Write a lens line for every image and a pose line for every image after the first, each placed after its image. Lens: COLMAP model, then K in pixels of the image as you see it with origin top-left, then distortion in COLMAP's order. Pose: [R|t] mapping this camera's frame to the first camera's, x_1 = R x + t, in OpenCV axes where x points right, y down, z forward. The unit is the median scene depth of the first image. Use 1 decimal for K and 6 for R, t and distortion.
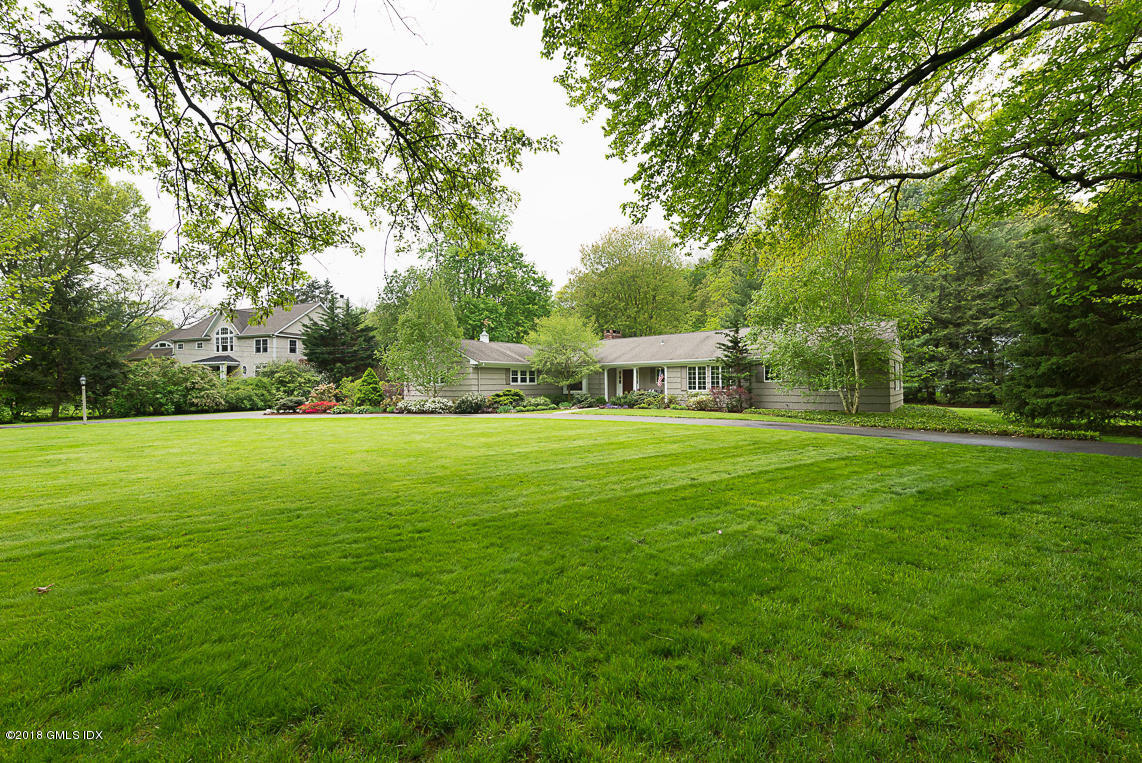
lens RADIAL K [[447.9, 0, 571.0], [0, 447.9, 381.5], [0, 0, 1]] dist [0.023274, -0.000076]
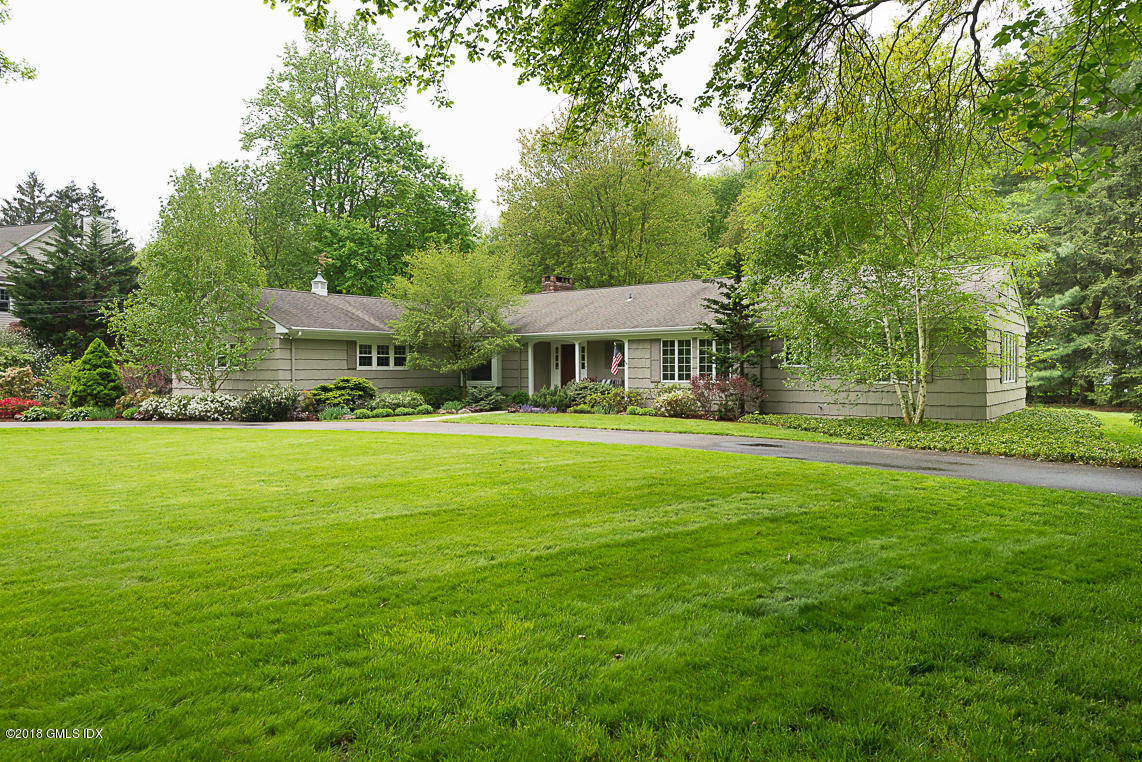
lens RADIAL K [[738.6, 0, 572.2], [0, 738.6, 382.1], [0, 0, 1]] dist [0.026856, -0.003415]
pose [[0.999445, 0.004482, 0.033017, 0.112801], [-0.005267, 0.999704, 0.023741, -0.001157], [-0.032901, -0.023902, 0.999173, 0.056419]]
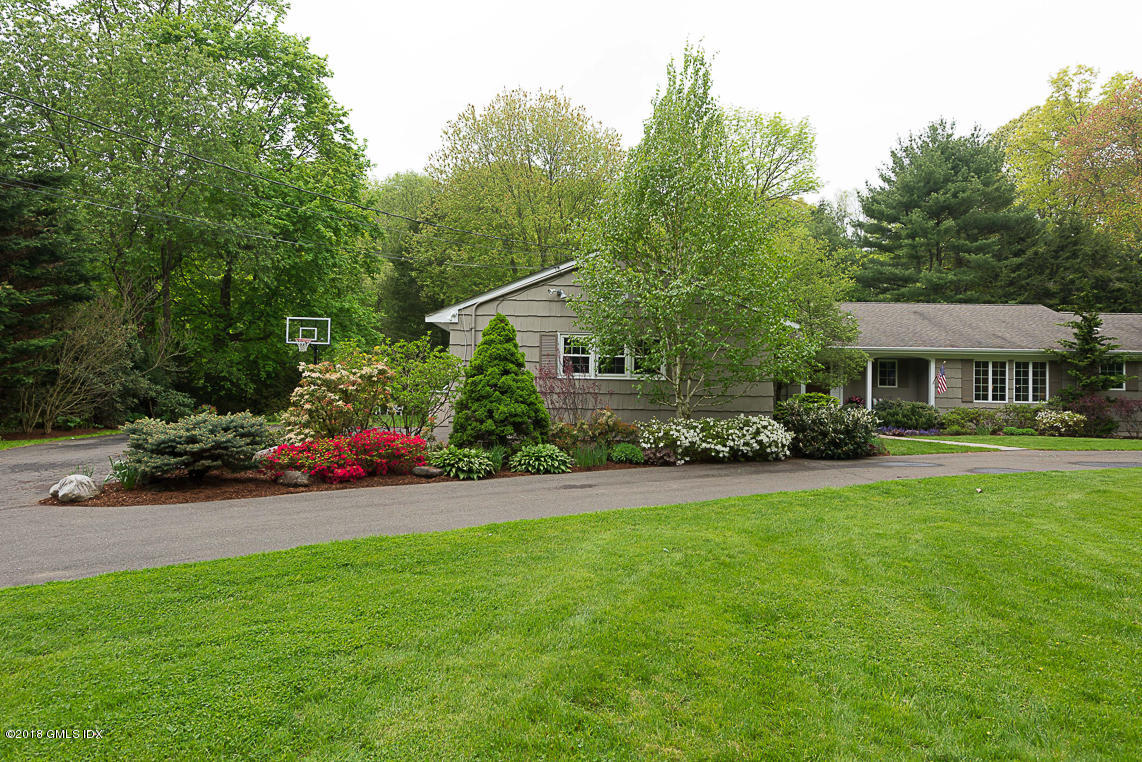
lens RADIAL K [[678.5, 0, 571.0], [0, 678.5, 381.0], [0, 0, 1]] dist [-0.002124, -0.000420]
pose [[0.764225, 0.031921, 0.644160, -0.692085], [-0.029249, 0.999462, -0.014827, 0.021333], [-0.644287, -0.007510, 0.764747, 0.655564]]
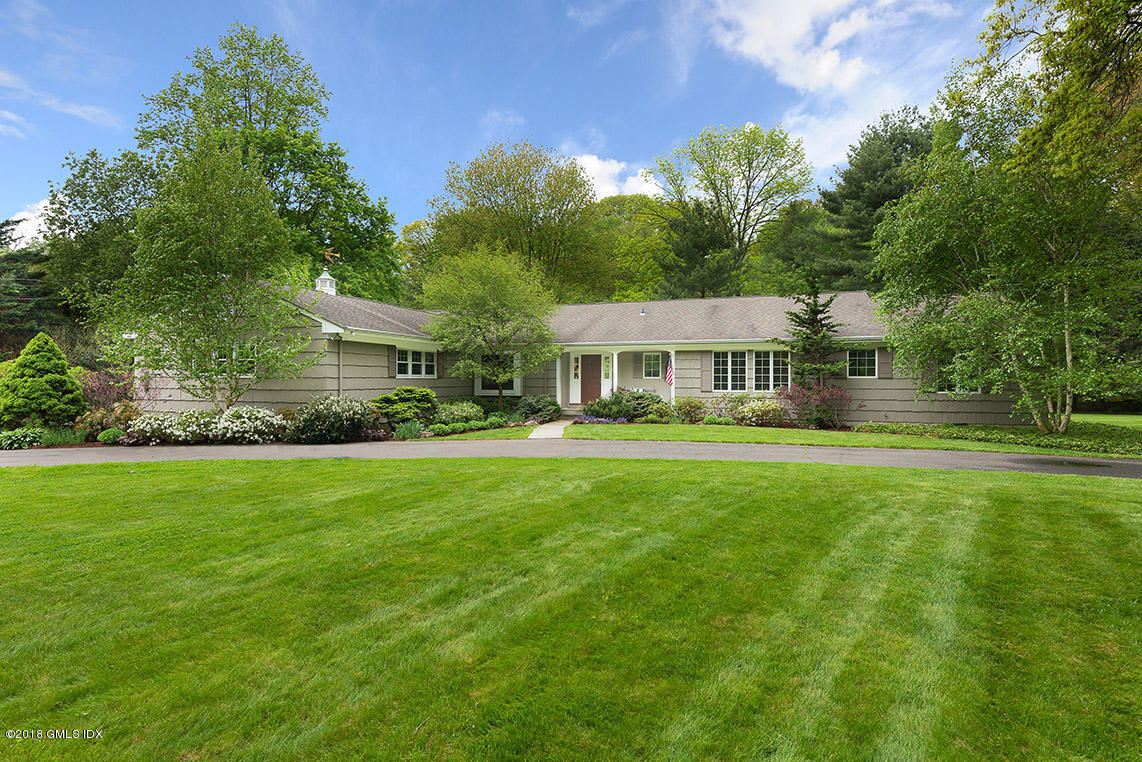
lens RADIAL K [[553.5, 0, 571.0], [0, 553.5, 381.0], [0, 0, 1]] dist [0.001753, 0.000348]
pose [[0.932940, 0.009342, 0.359911, -0.184830], [-0.012603, 0.999898, 0.006715, 0.003638], [-0.359812, -0.010801, 0.932962, 0.366395]]
